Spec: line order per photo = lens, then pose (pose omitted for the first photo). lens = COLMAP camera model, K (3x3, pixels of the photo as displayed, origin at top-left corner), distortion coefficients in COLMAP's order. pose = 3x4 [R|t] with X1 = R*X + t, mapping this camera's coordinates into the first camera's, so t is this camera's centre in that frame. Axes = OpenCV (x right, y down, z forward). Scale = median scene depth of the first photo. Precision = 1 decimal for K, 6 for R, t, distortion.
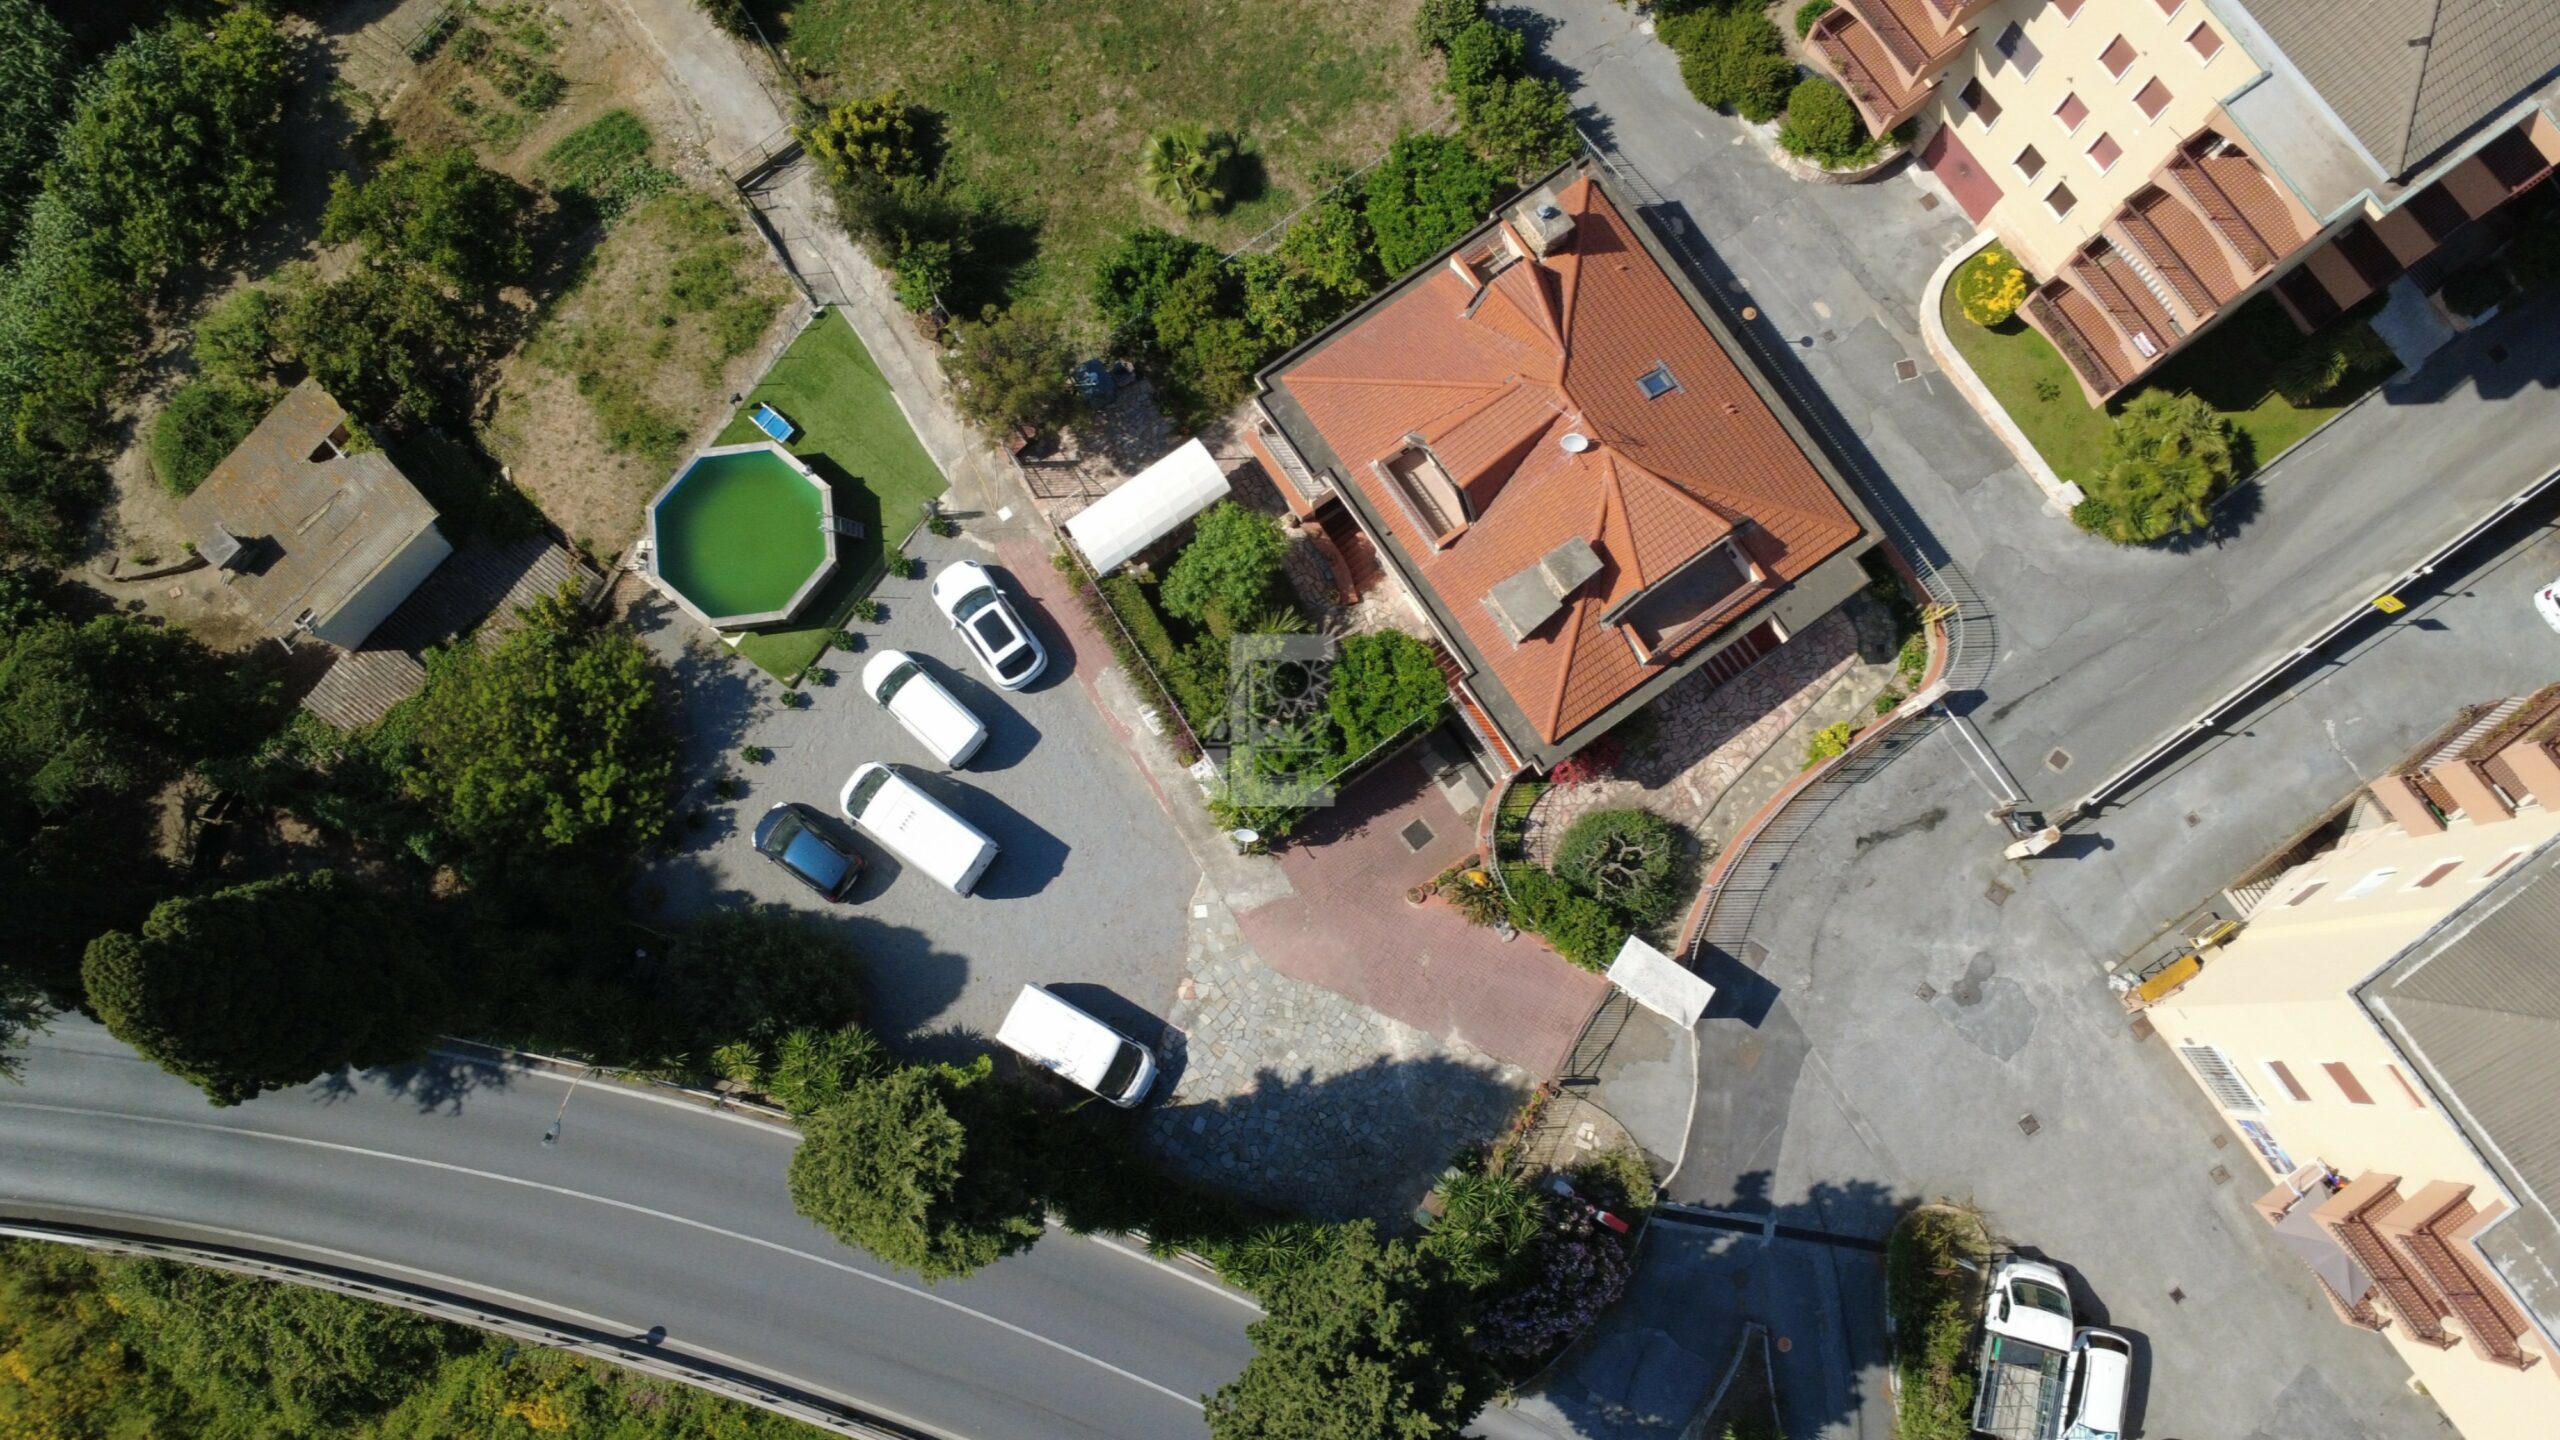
lens RADIAL K [[1874.9, 0, 1280.0], [0, 1874.9, 714.9], [0, 0, 1]] dist [-0.003916, 0.005247]
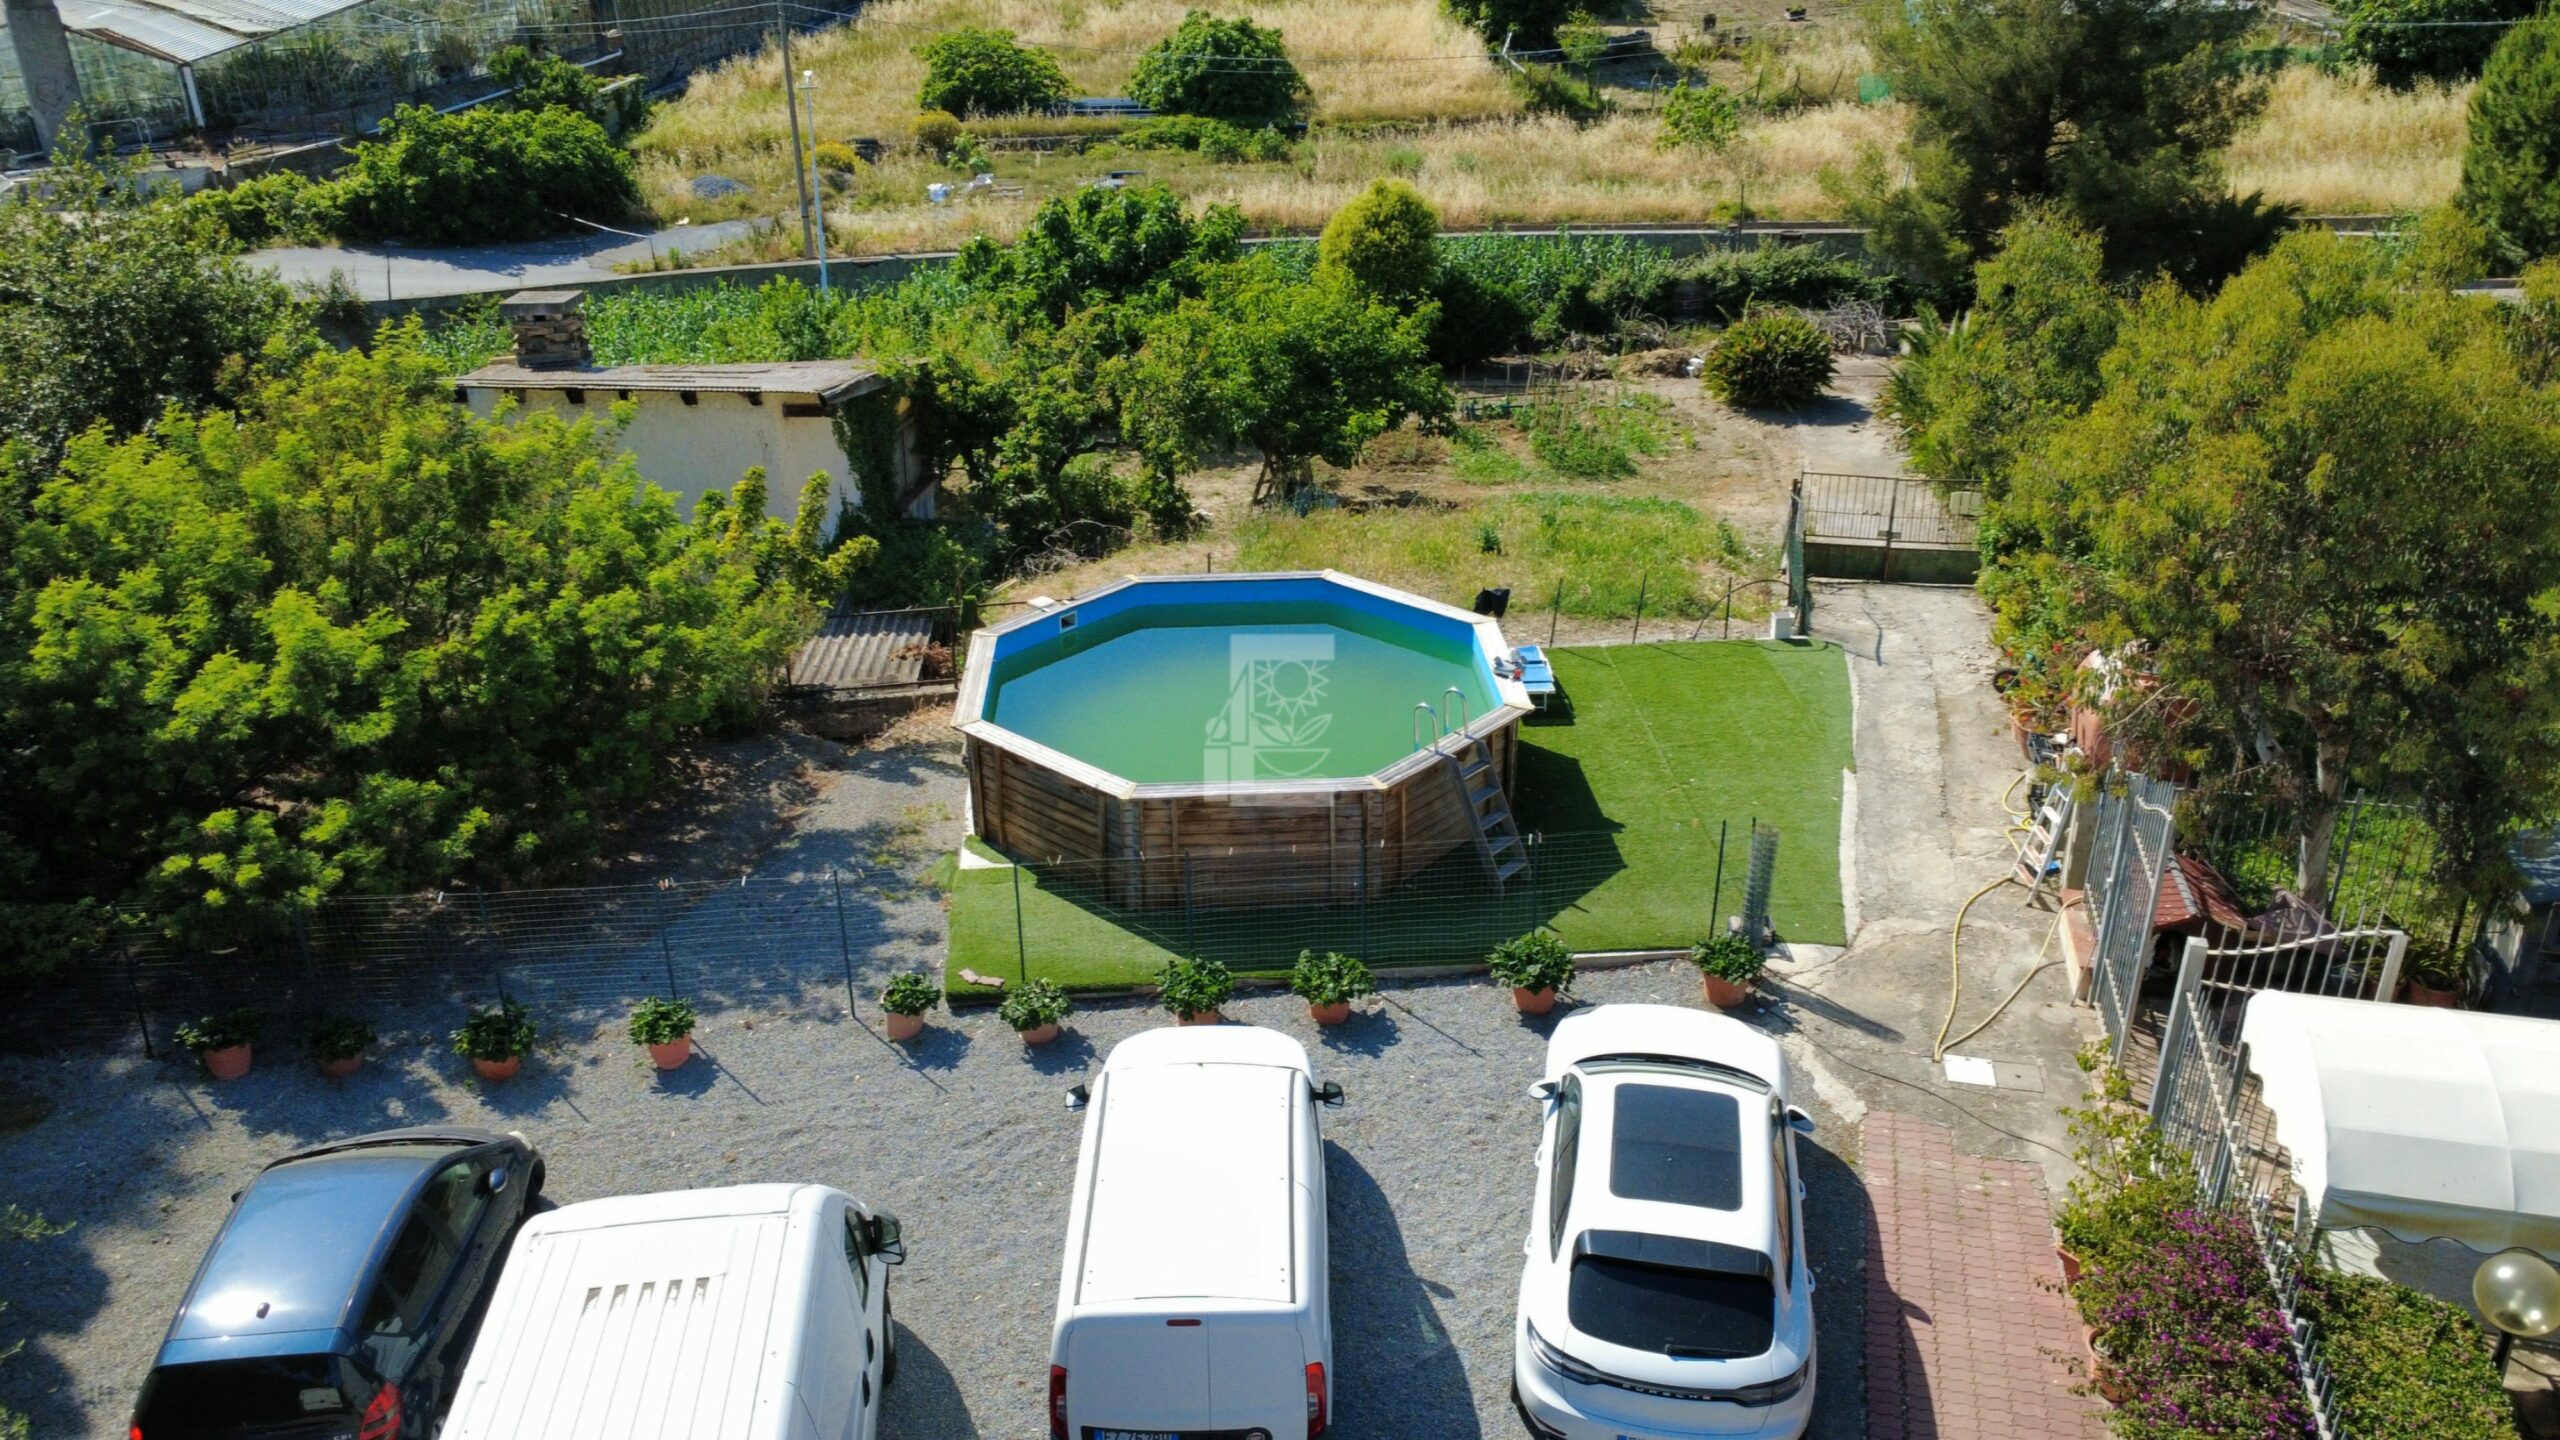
lens RADIAL K [[1874.9, 0, 1274.2], [0, 1874.9, 720.8], [0, 0, 1]] dist [-0.003916, 0.005247]
pose [[0.668325, 0.312984, -0.674820, -0.052236], [-0.731668, 0.440224, -0.520447, 0.077587], [0.134180, 0.841572, 0.523213, 0.823670]]
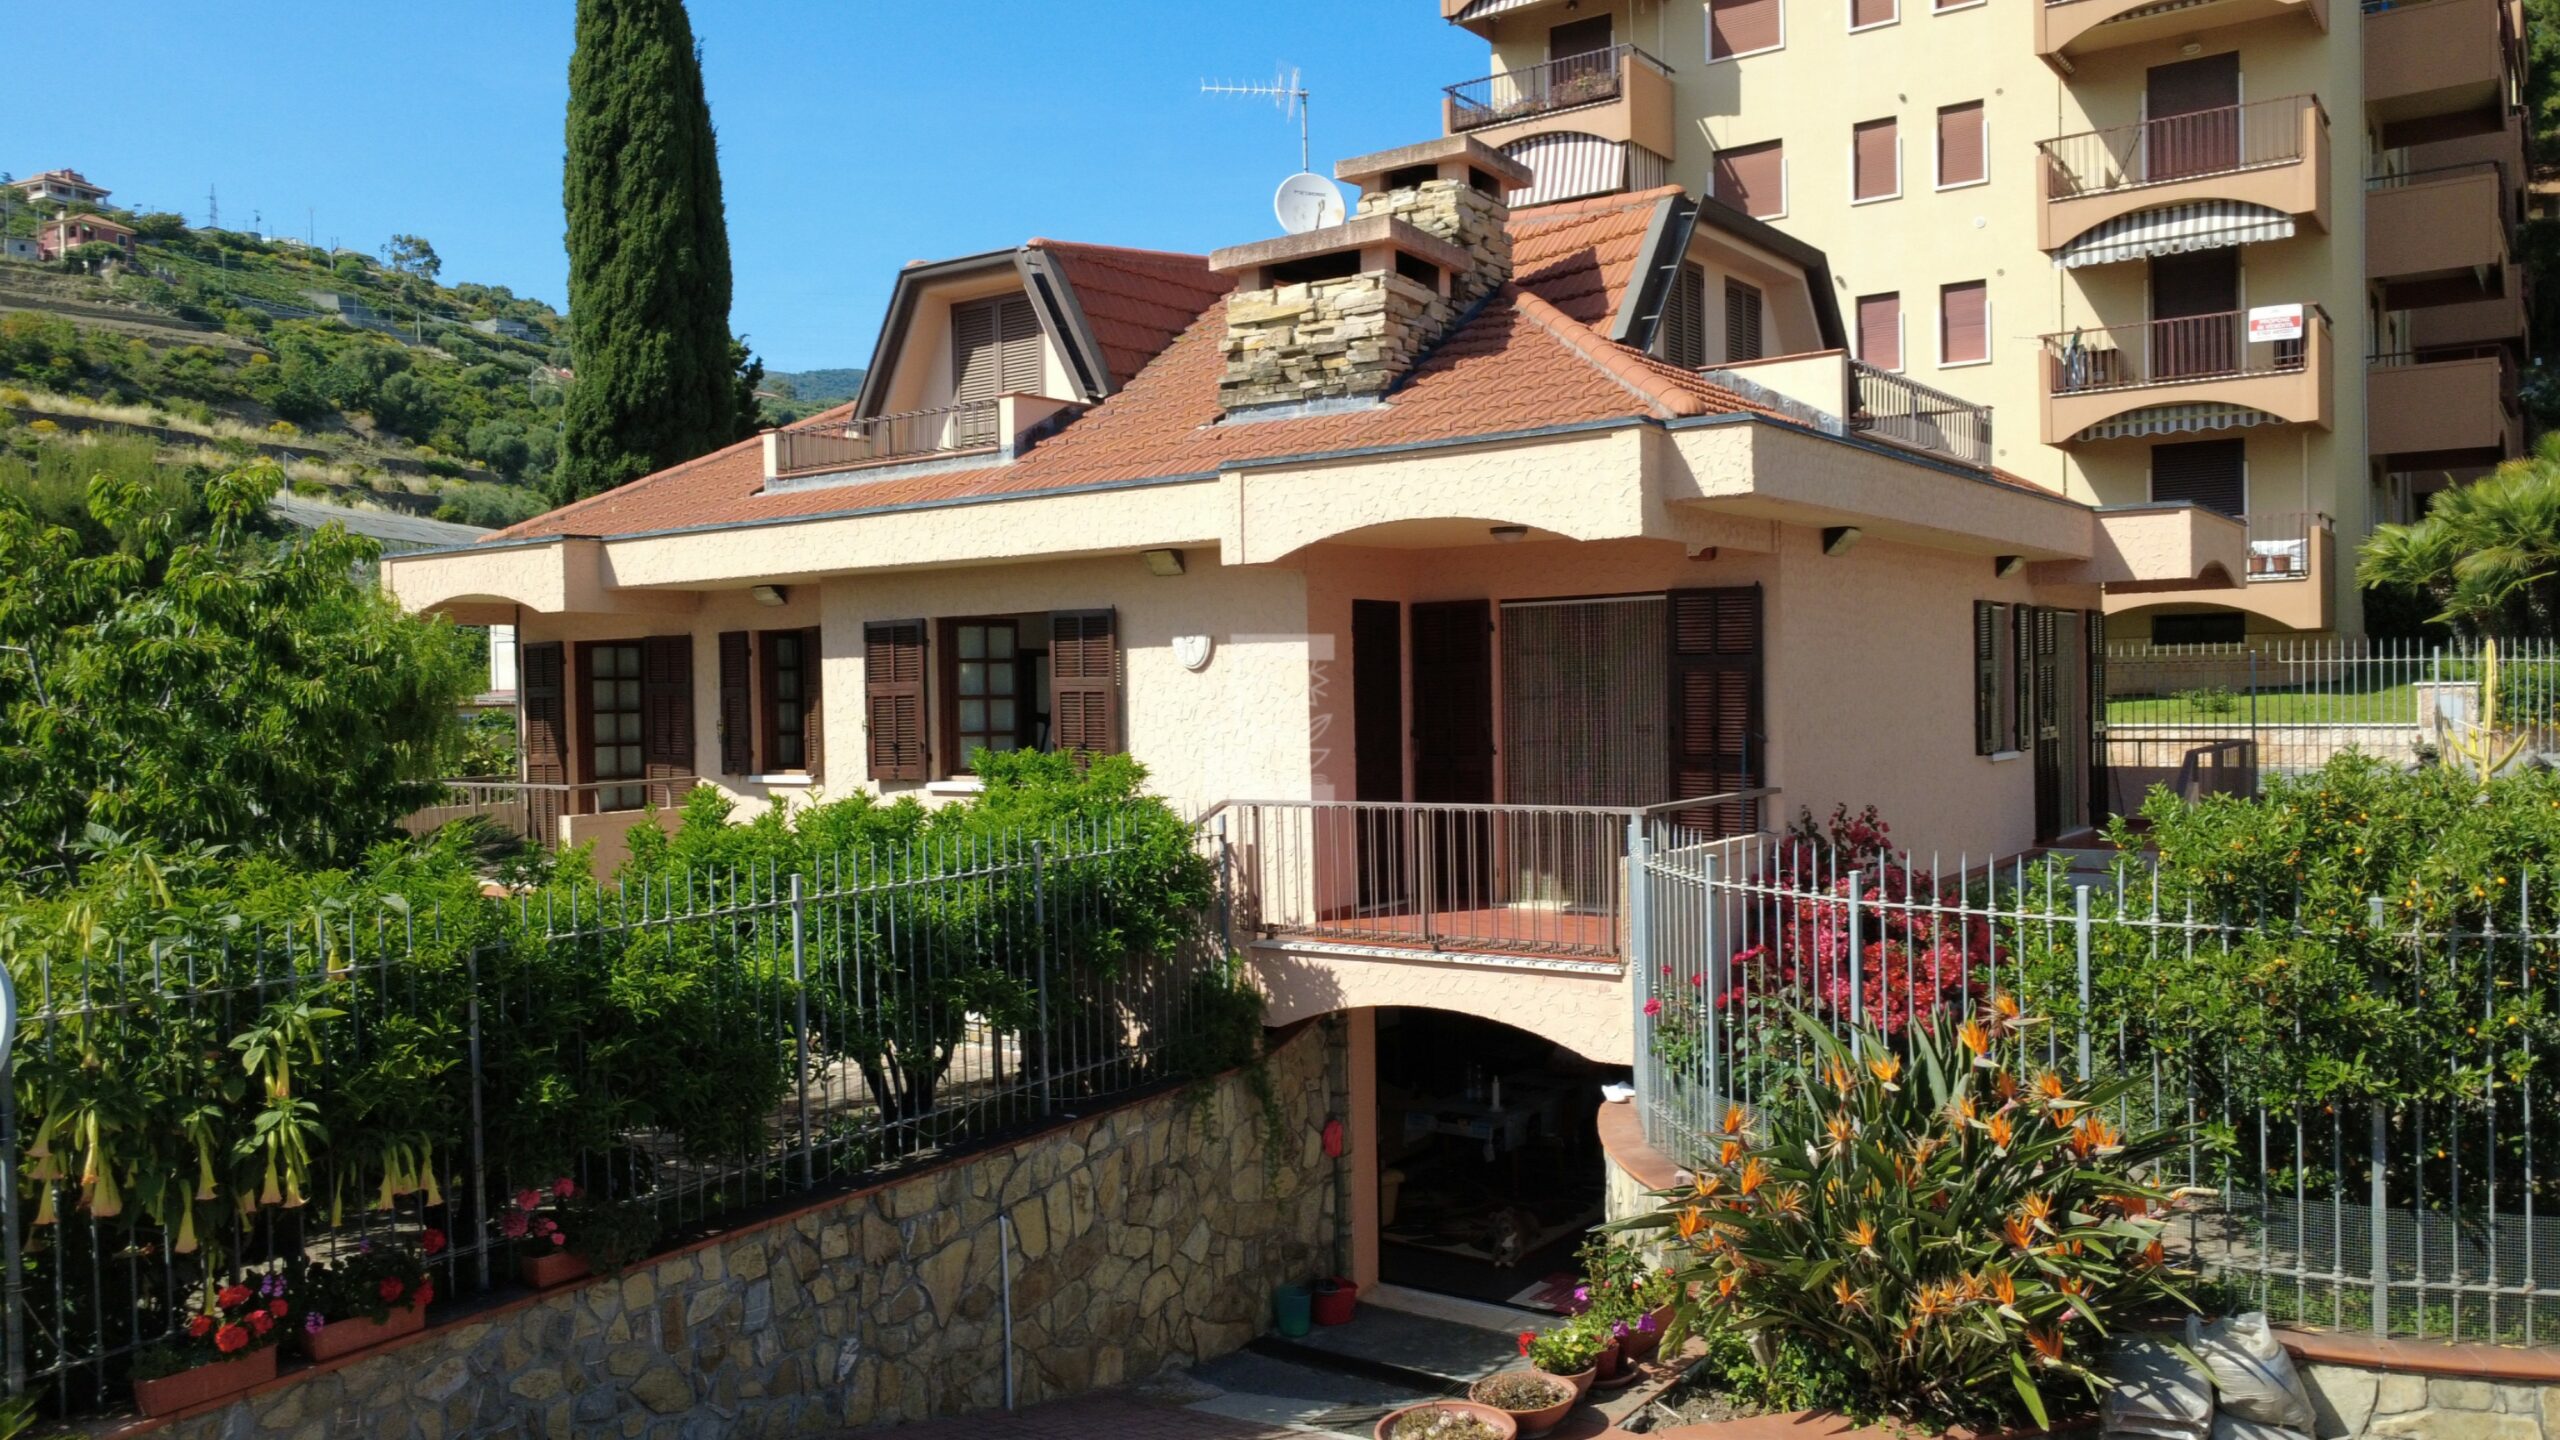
lens RADIAL K [[1874.9, 0, 1280.7], [0, 1874.9, 723.2], [0, 0, 1]] dist [-0.003916, 0.005247]
pose [[0.942403, -0.017996, 0.333995, 0.023521], [0.331485, 0.183585, -0.925427, 0.187082], [-0.044662, 0.982839, 0.178976, 0.910545]]
